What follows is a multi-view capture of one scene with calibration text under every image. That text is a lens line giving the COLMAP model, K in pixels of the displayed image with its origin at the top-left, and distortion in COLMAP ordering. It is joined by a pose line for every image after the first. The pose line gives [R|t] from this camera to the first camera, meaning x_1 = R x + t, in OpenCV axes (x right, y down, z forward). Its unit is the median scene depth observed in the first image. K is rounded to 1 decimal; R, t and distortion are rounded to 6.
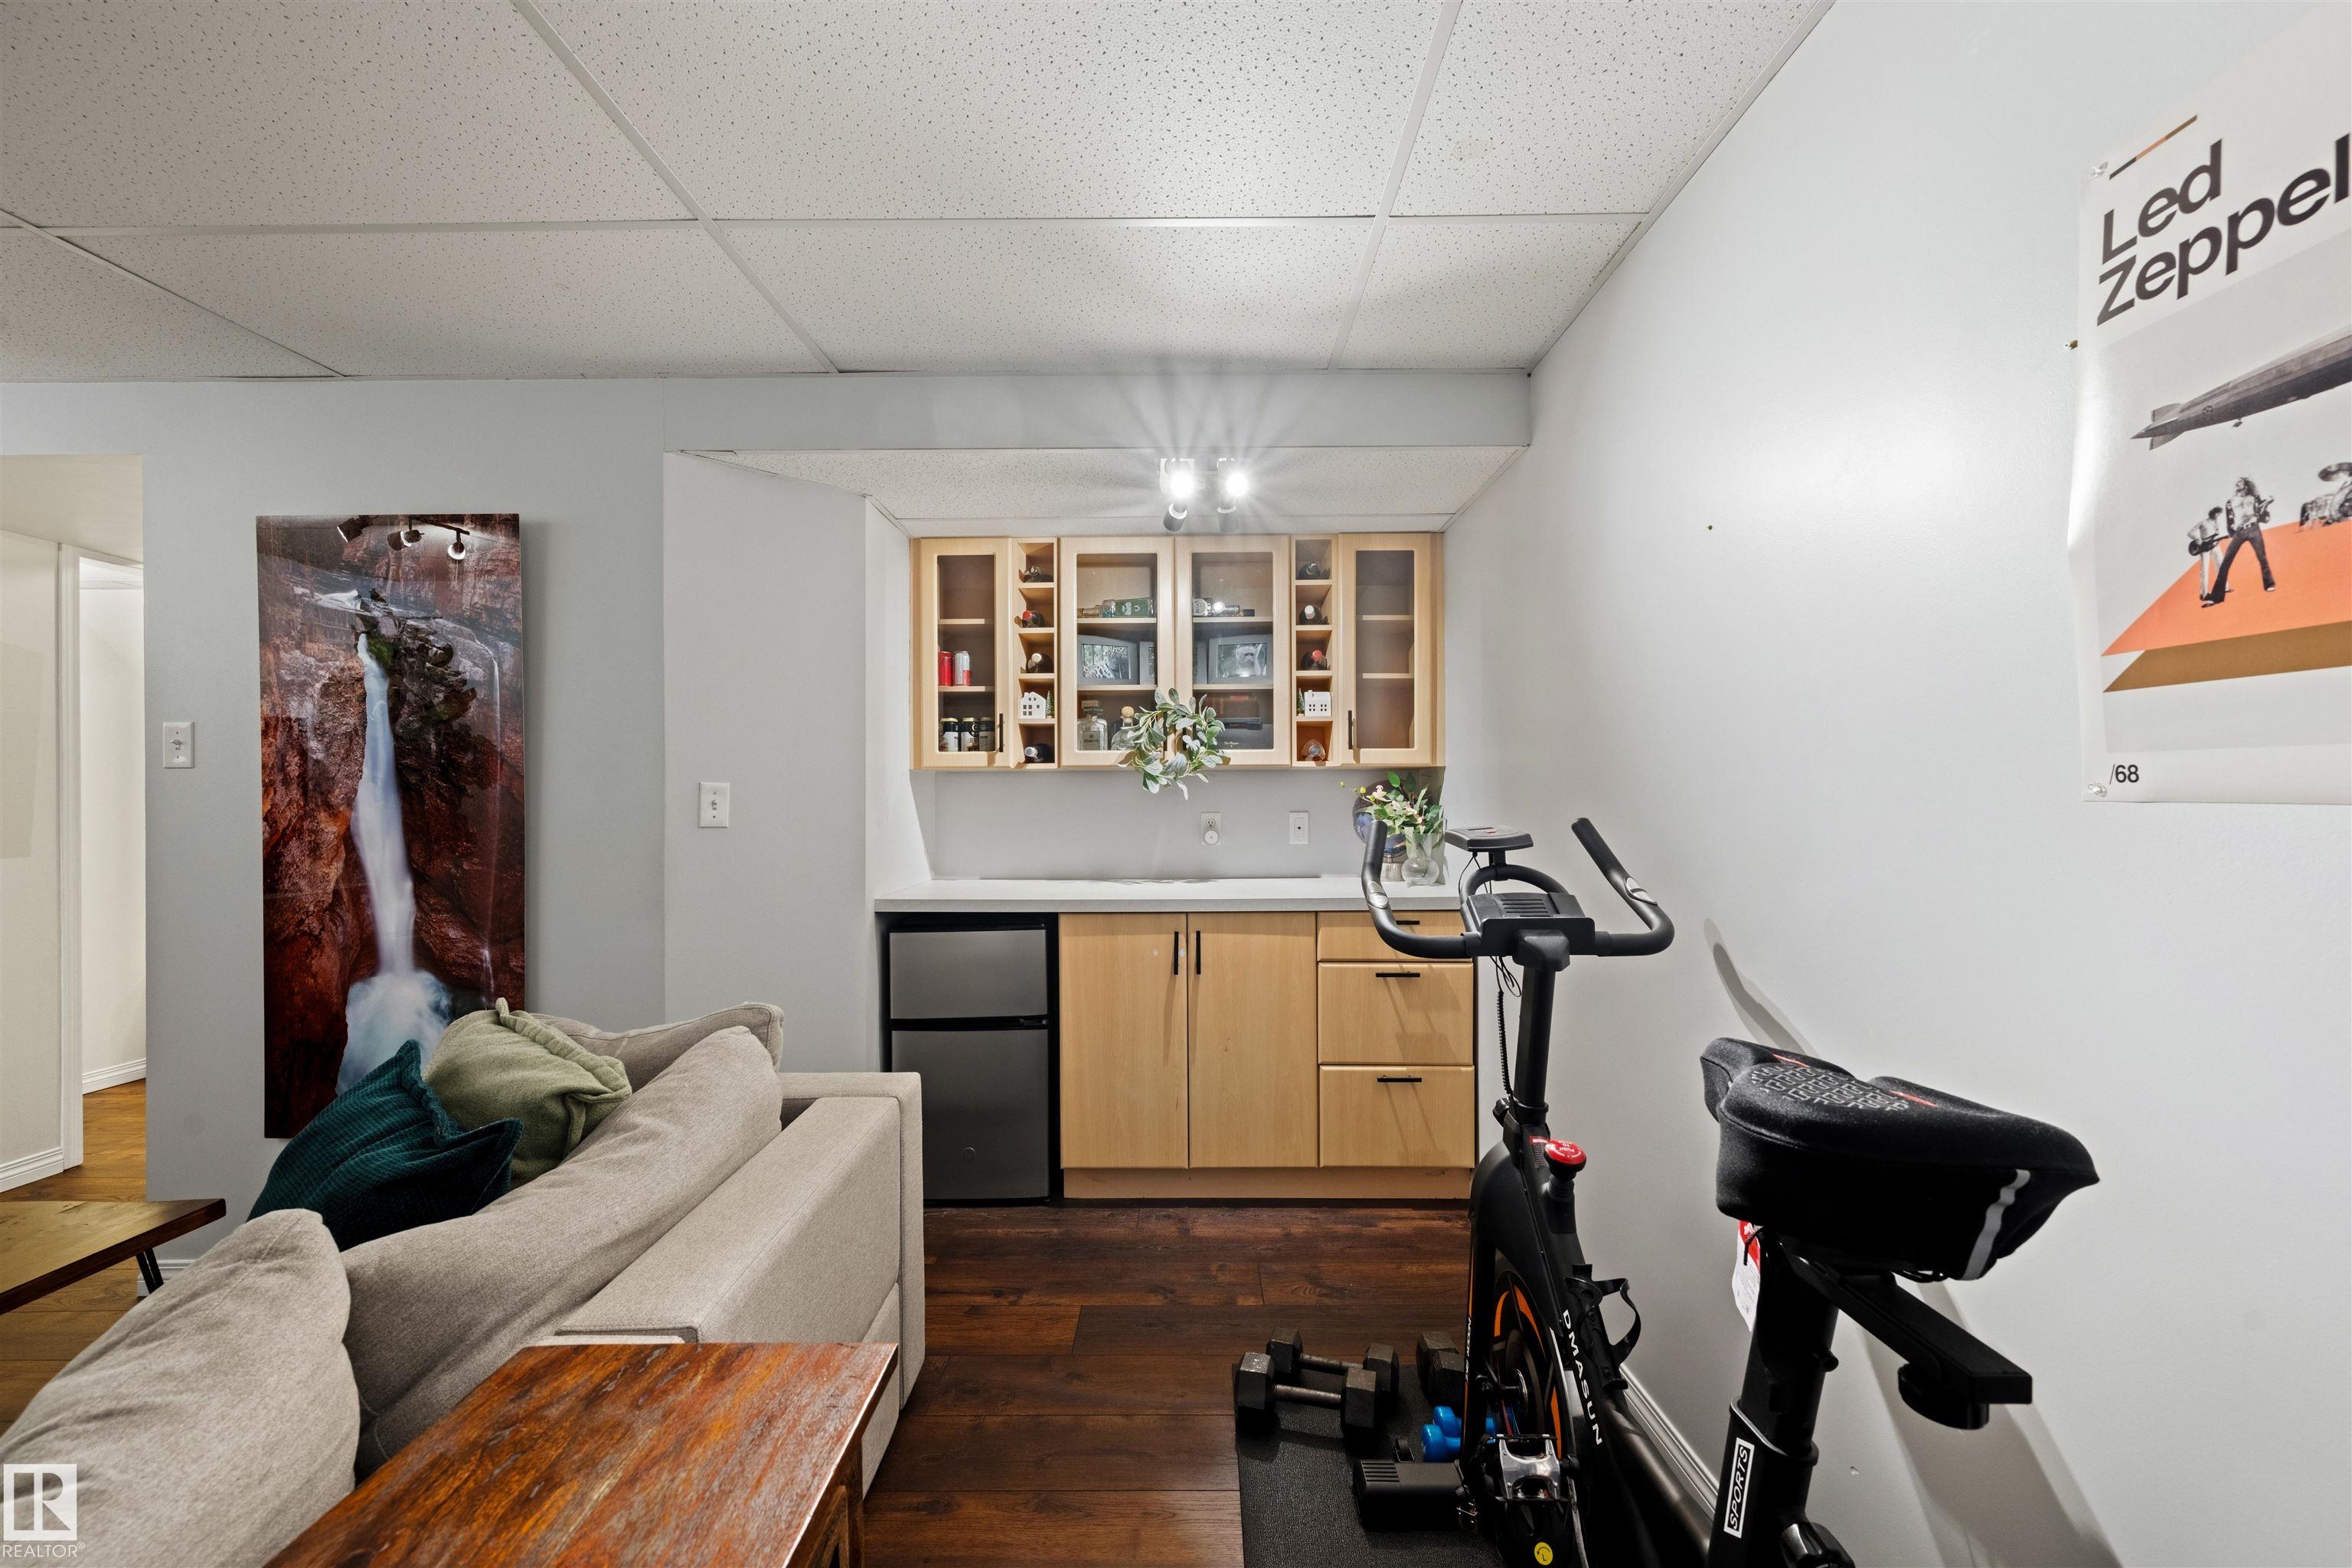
lens RADIAL K [[903.4, 0, 1180.7], [0, 903.4, 794.2], [0, 0, 1]] dist [-0.000907, -0.000155]
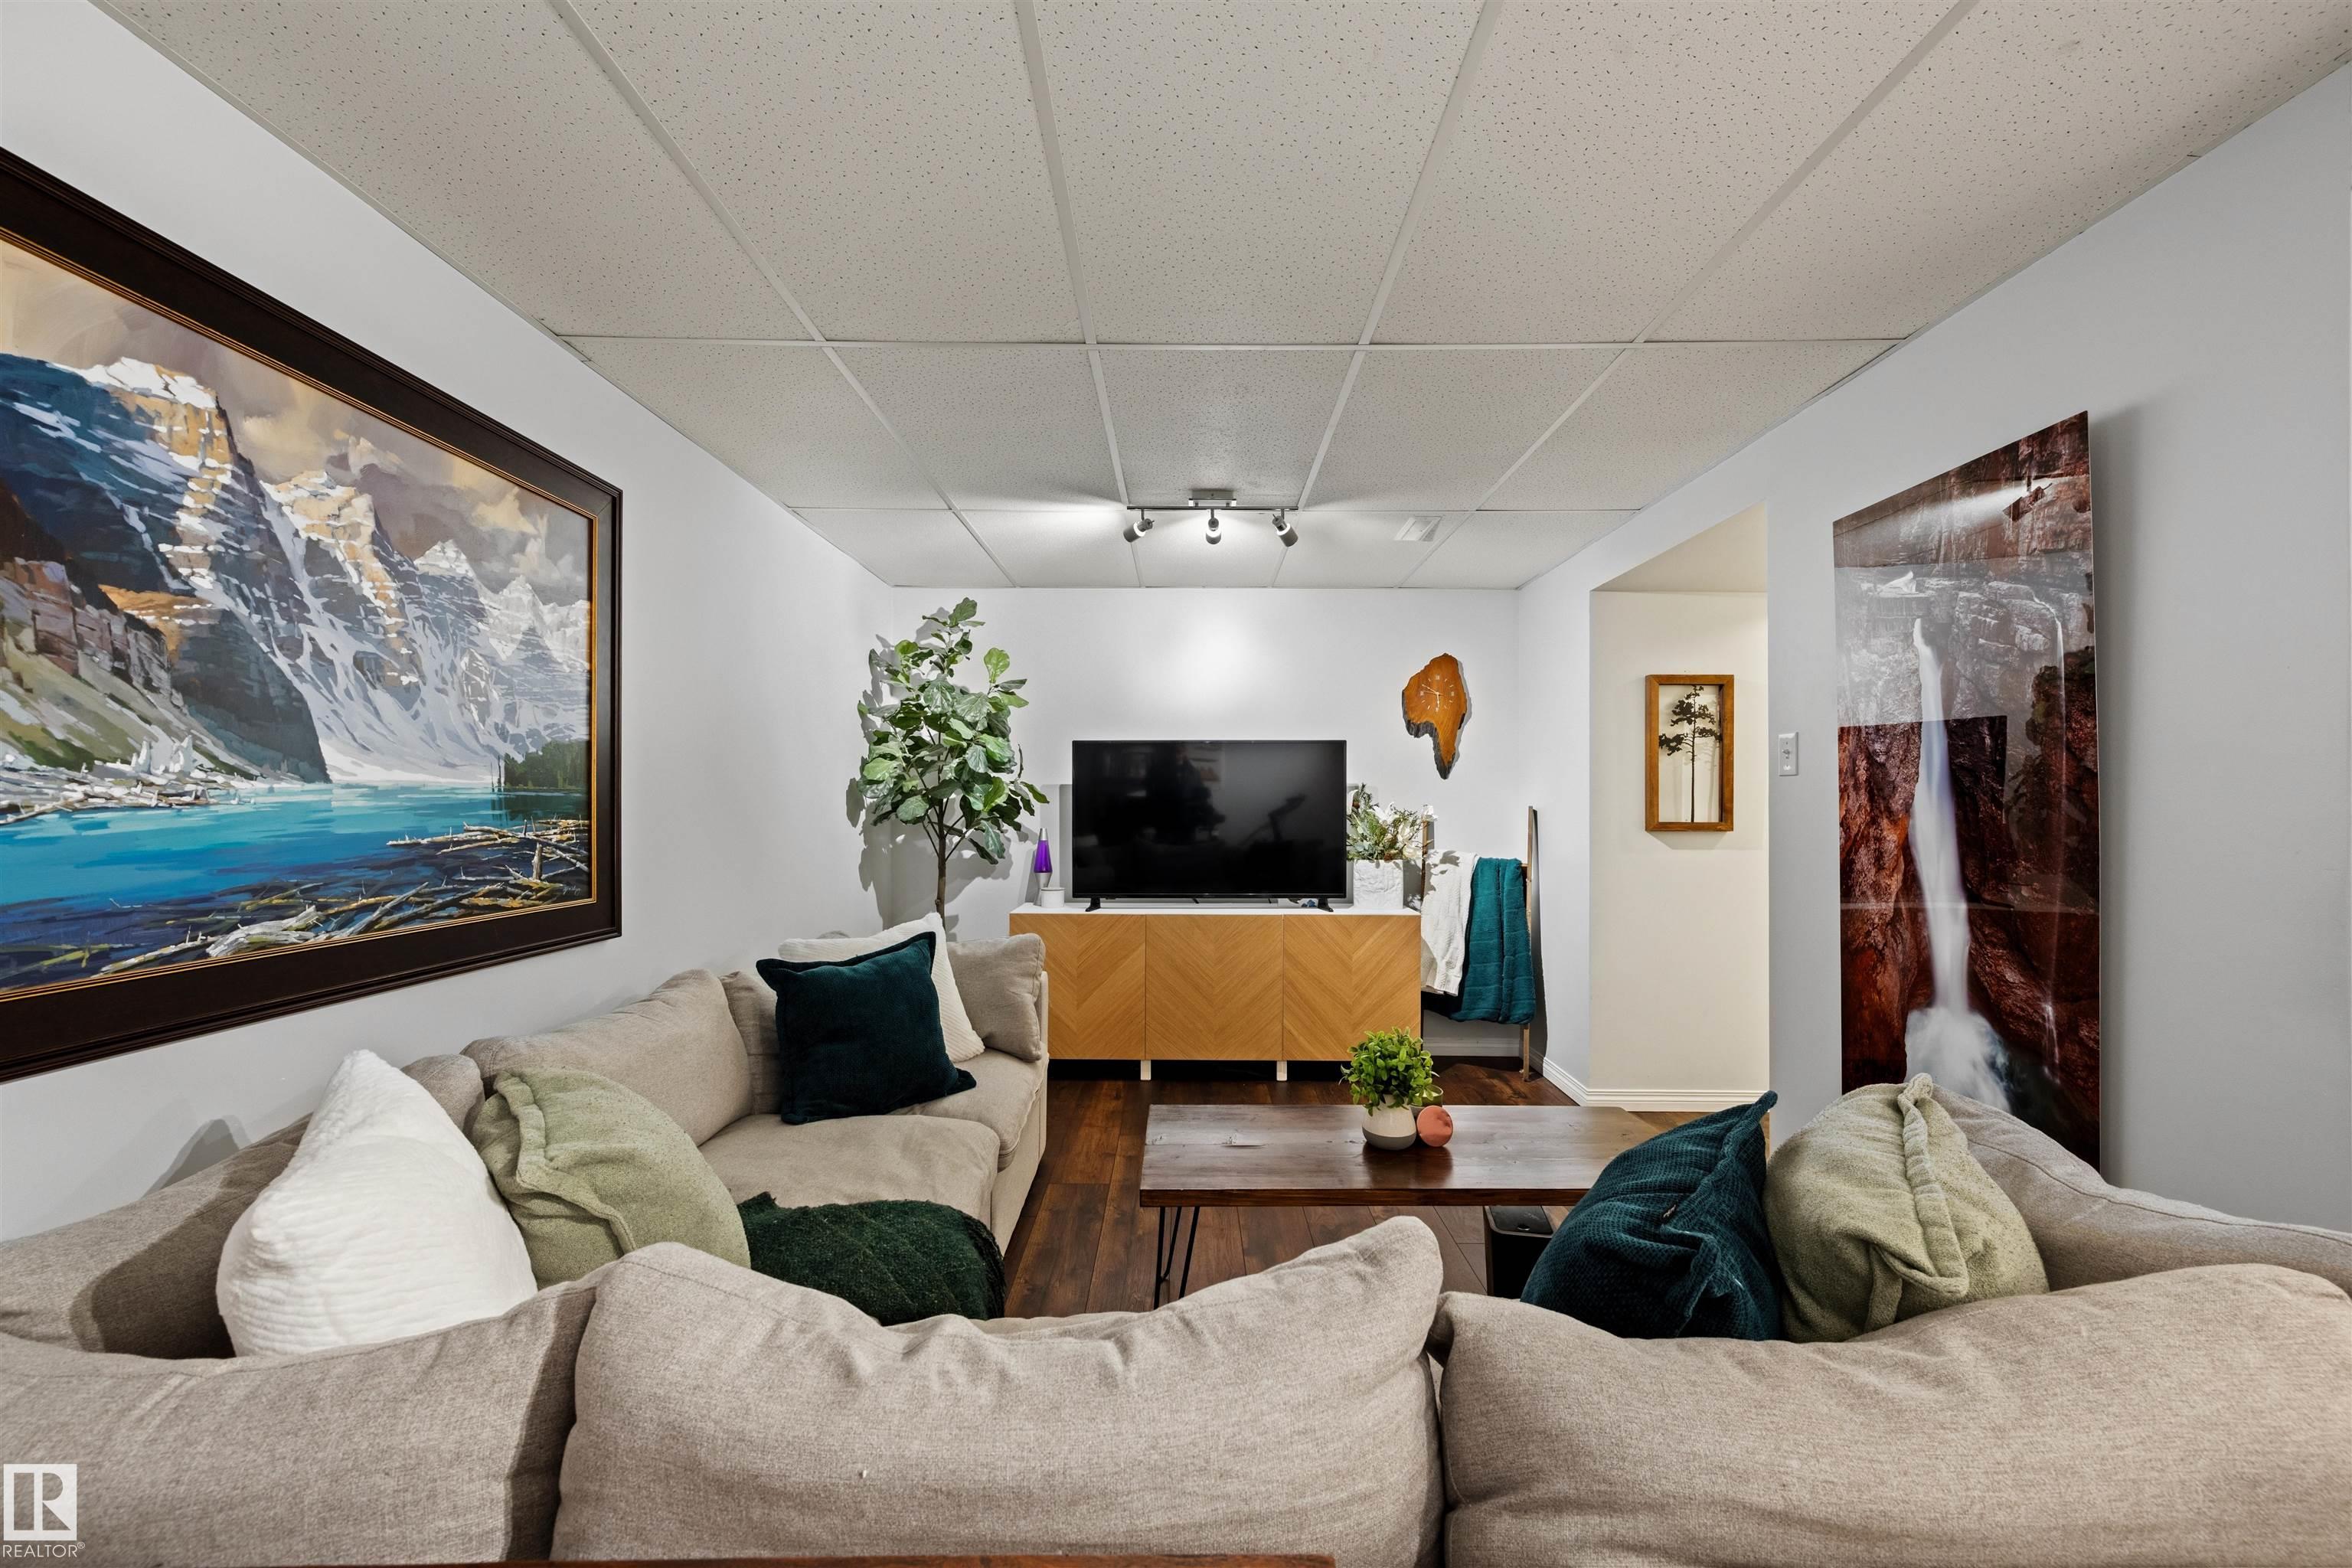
lens RADIAL K [[931.6, 0, 1174.9], [0, 931.6, 799.7], [0, 0, 1]] dist [0.000872, 0.000242]
pose [[0.002162, -0.000382, -0.999998, 0.009067], [0.000508, 1.000000, -0.000381, 0.000126], [0.999998, -0.000507, 0.002162, 0.266170]]
